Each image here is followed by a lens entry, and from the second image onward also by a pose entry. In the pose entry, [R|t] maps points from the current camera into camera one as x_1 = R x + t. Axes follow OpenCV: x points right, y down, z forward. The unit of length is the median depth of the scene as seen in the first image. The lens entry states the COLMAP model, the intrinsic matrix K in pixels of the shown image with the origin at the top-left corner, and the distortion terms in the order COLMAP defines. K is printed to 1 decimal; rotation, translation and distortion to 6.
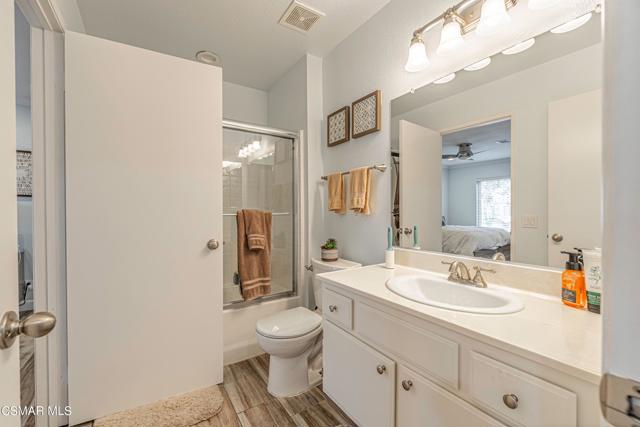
lens RADIAL K [[267.4, 0, 319.5], [0, 267.4, 216.4], [0, 0, 1]] dist [0.000977, 0.000181]
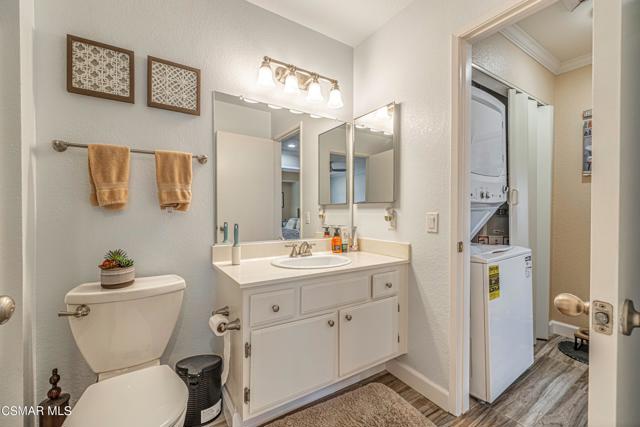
lens RADIAL K [[267.4, 0, 318.8], [0, 267.4, 213.0], [0, 0, 1]] dist [0.000977, 0.000181]
pose [[0.010602, -0.003007, 0.999939, -0.567438], [0.017244, 0.999847, 0.002824, 0.002102], [-0.999795, 0.017213, 0.010652, 0.523007]]
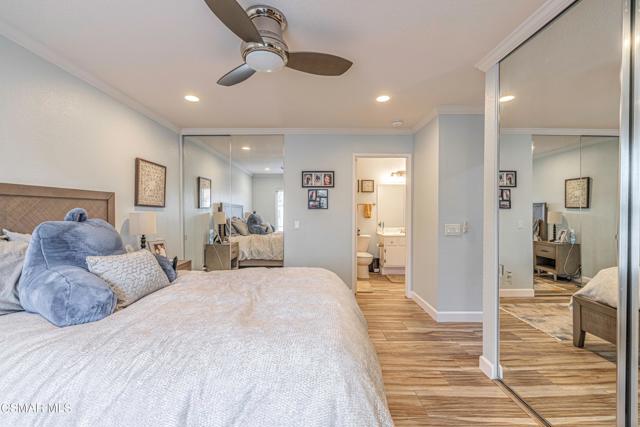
lens RADIAL K [[267.4, 0, 318.8], [0, 267.4, 214.1], [0, 0, 1]] dist [0.000977, 0.000181]
pose [[0.534571, -0.009028, 0.845076, -2.474055], [0.009647, 0.999943, 0.004580, -0.069412], [-0.845069, 0.005704, 0.534627, -0.138987]]
